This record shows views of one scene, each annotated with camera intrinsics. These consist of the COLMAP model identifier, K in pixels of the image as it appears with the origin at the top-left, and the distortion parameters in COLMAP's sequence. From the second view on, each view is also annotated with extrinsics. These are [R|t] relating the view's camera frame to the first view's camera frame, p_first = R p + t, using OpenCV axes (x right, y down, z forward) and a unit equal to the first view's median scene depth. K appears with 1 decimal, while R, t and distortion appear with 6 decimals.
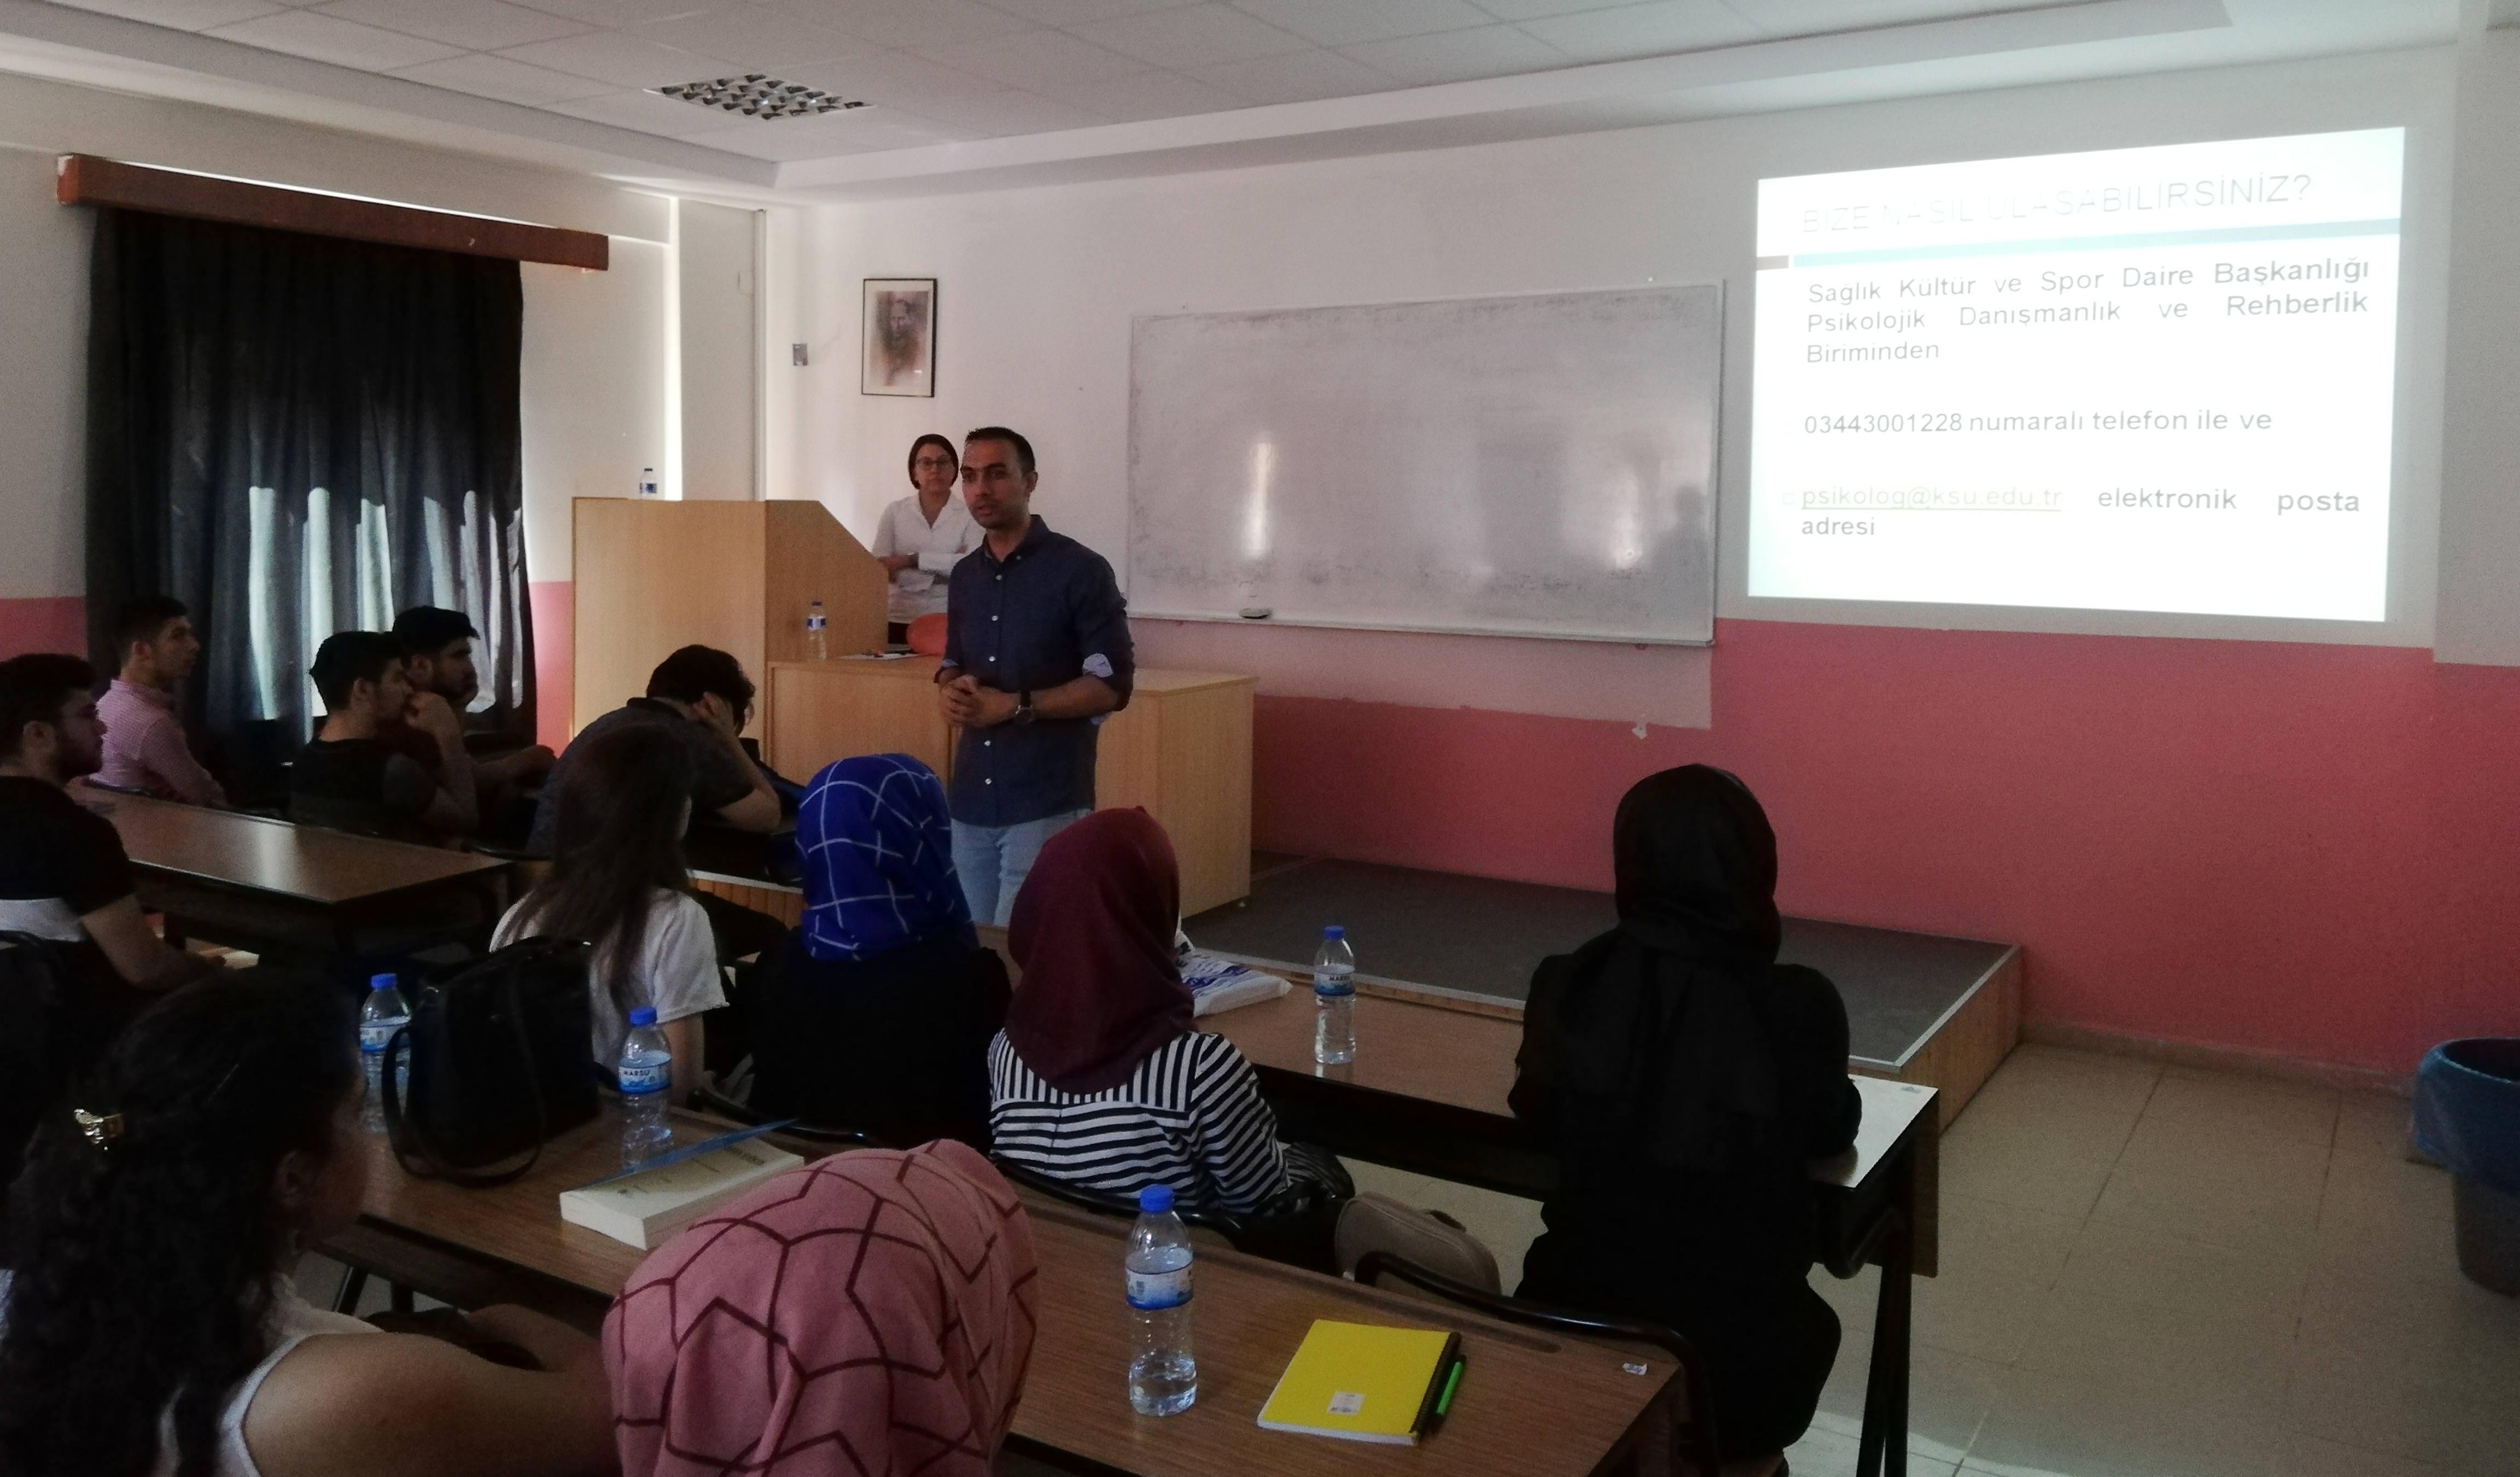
lens RADIAL K [[1925.1, 0, 1260.0], [0, 1925.1, 738.5], [0, 0, 1]] dist [-0.045646, -0.064413]
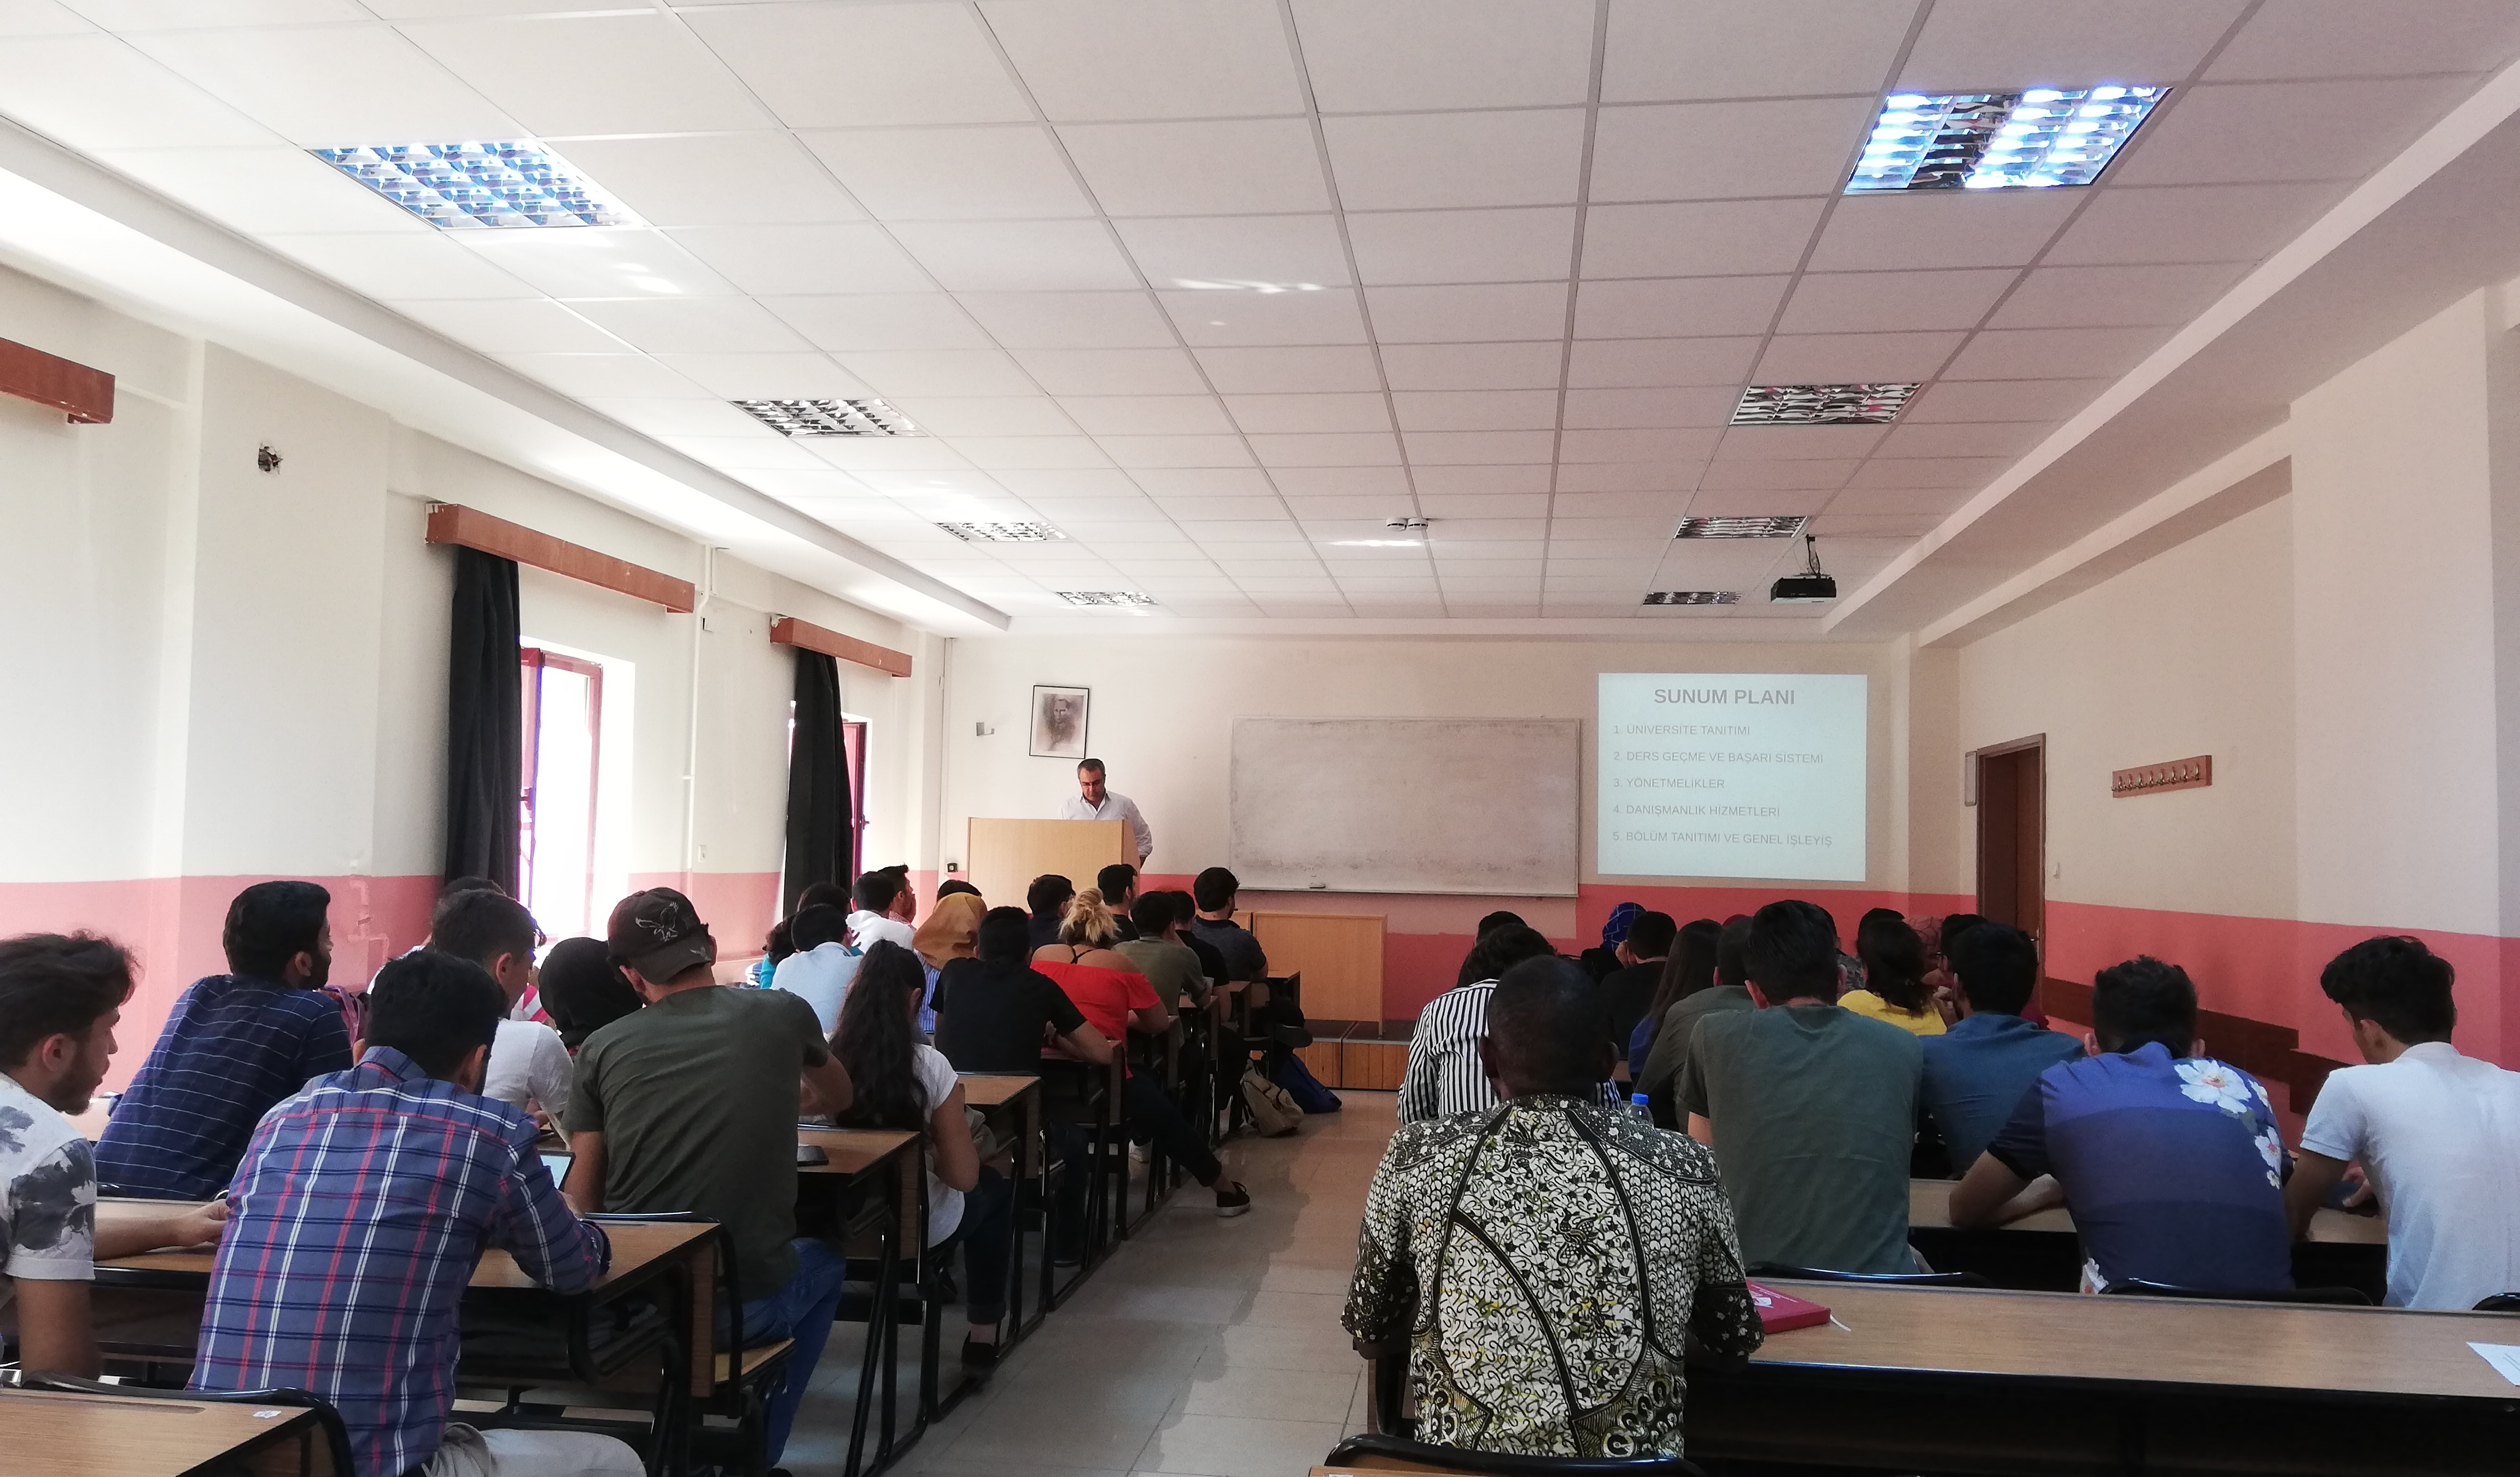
lens RADIAL K [[1925.1, 0, 1260.0], [0, 1925.1, 738.5], [0, 0, 1]] dist [-0.045646, -0.064413]
pose [[0.914001, 0.022675, 0.405077, -0.805014], [0.044317, 0.986883, -0.155237, 0.077524], [-0.403284, 0.159839, 0.901007, -0.631166]]
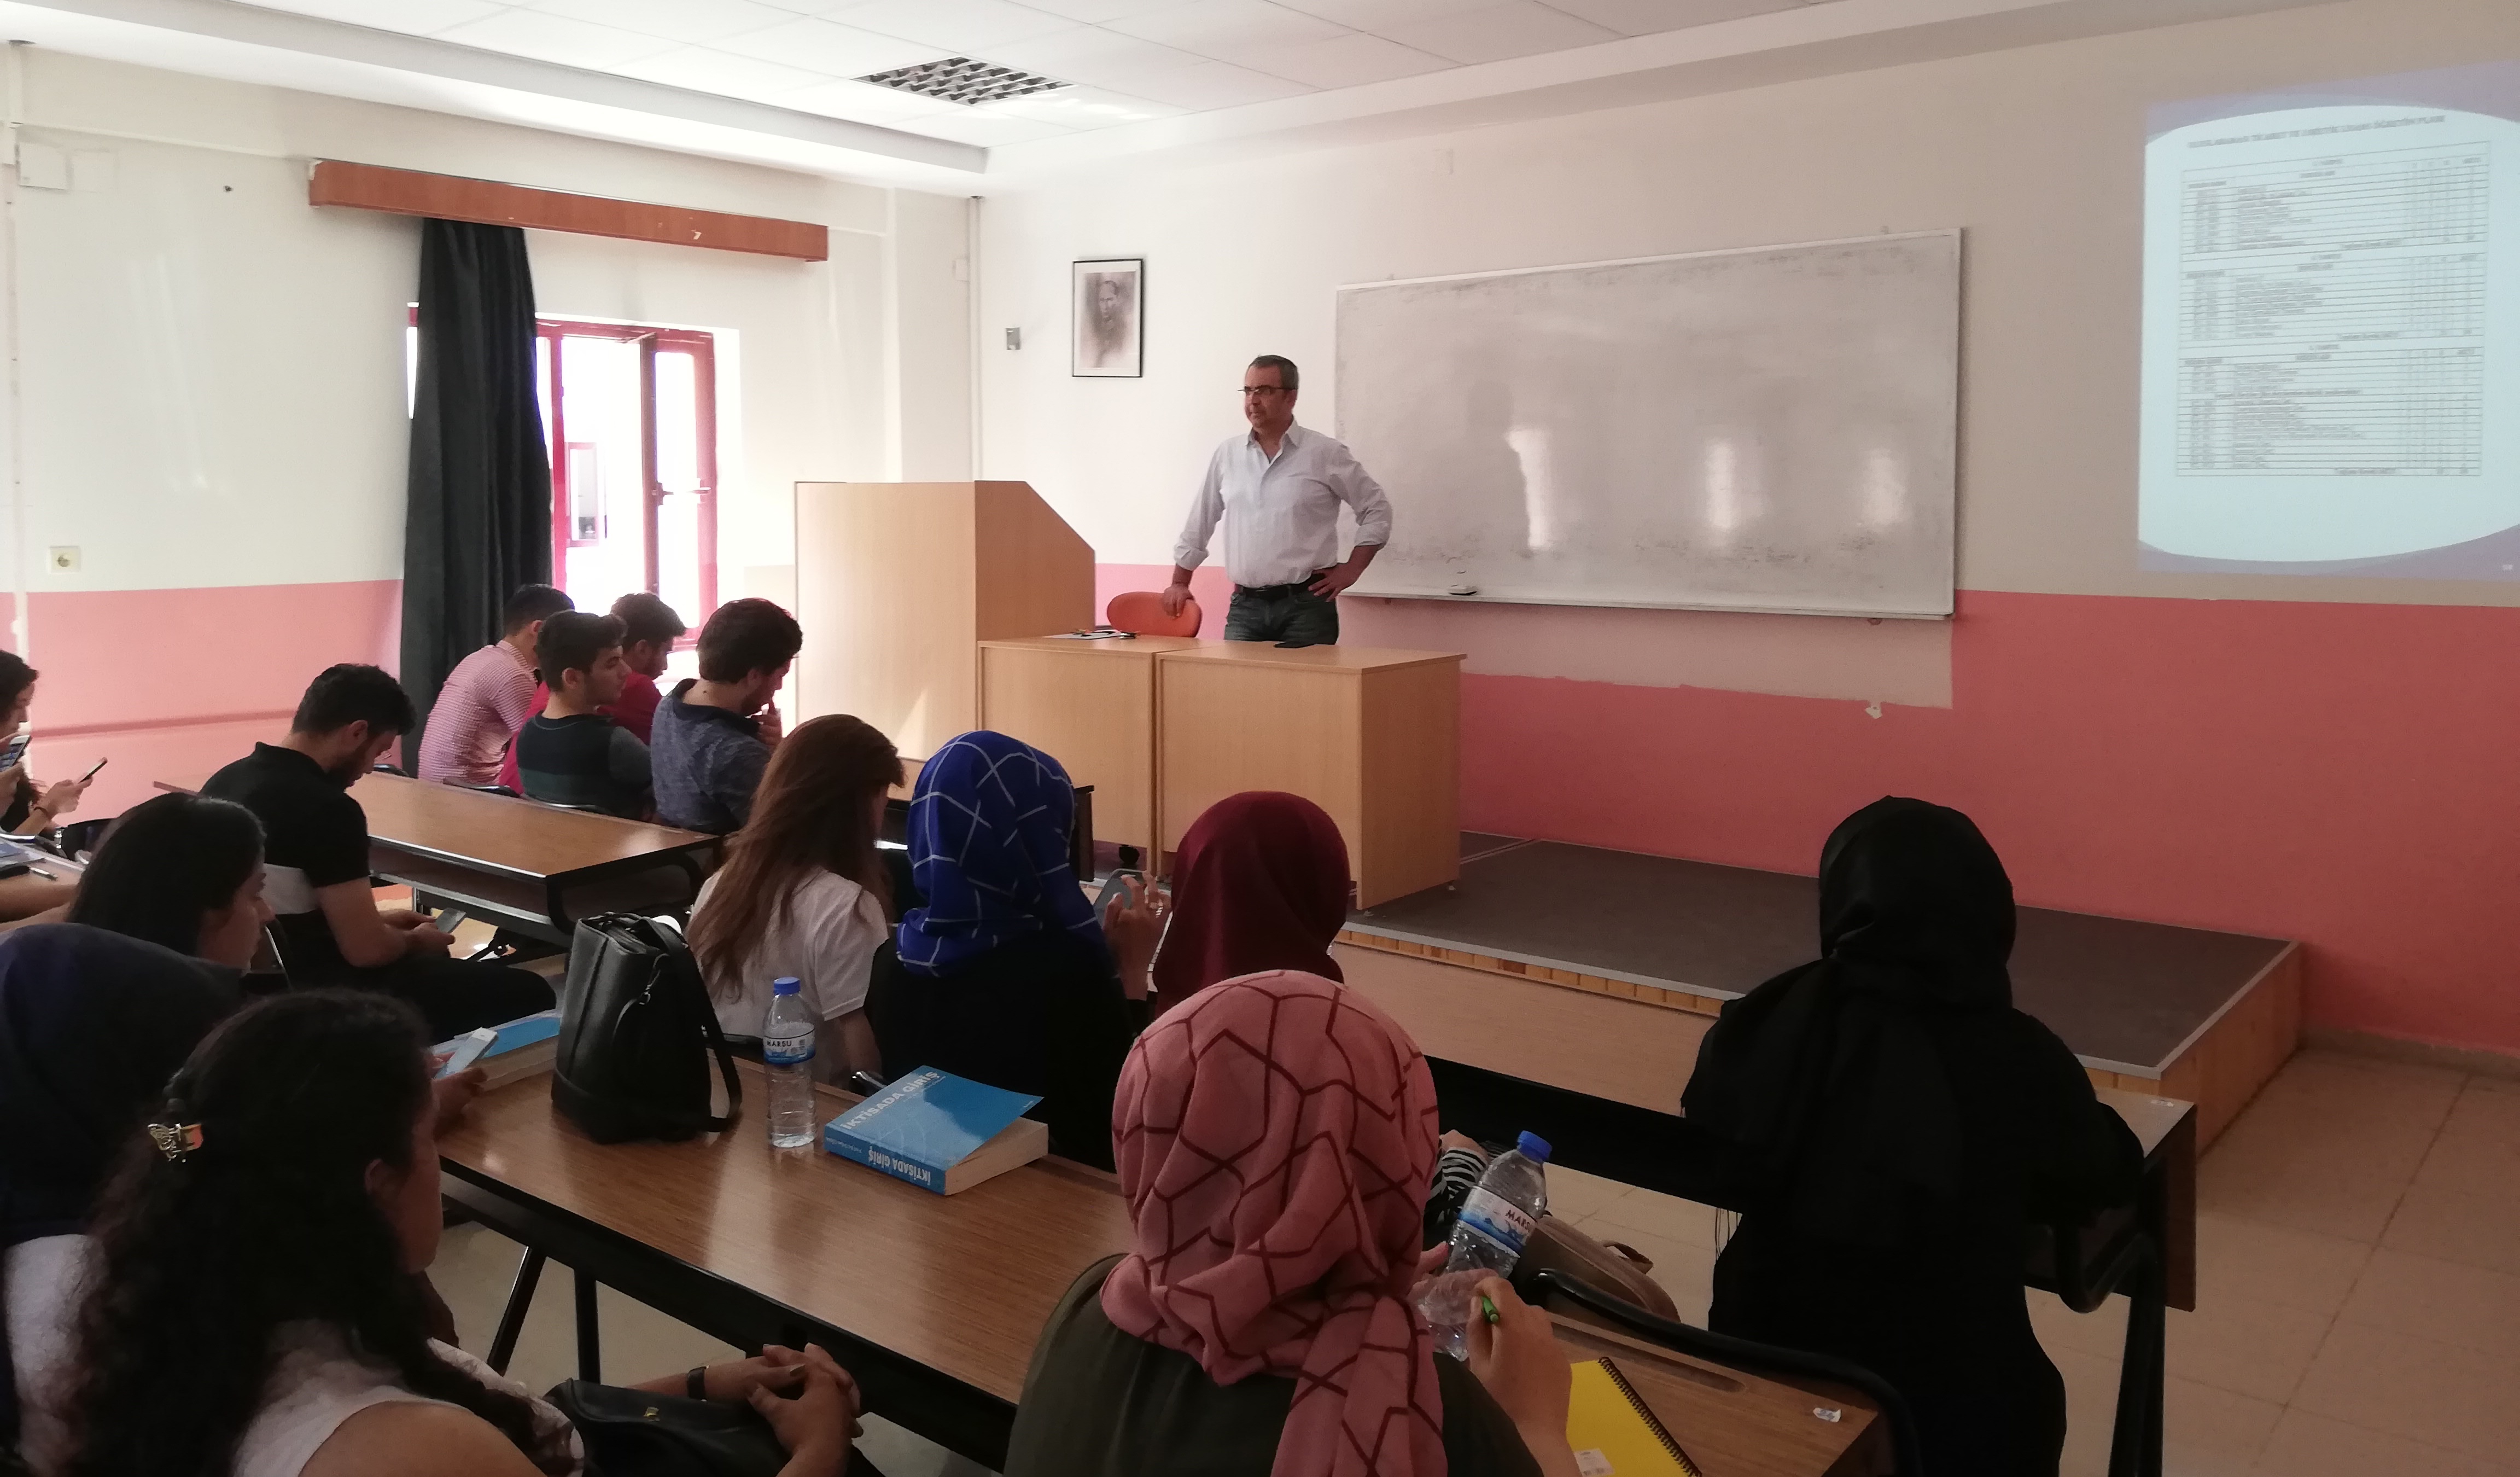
lens RADIAL K [[1891.3, 0, 1185.8], [0, 1891.3, 735.6], [0, 0, 1]] dist [-0.002565, -0.078003]
pose [[0.986596, 0.003364, -0.163149, 0.017252], [-0.001425, 0.999927, 0.012002, -0.002465], [0.163178, -0.011608, 0.986528, 0.028379]]
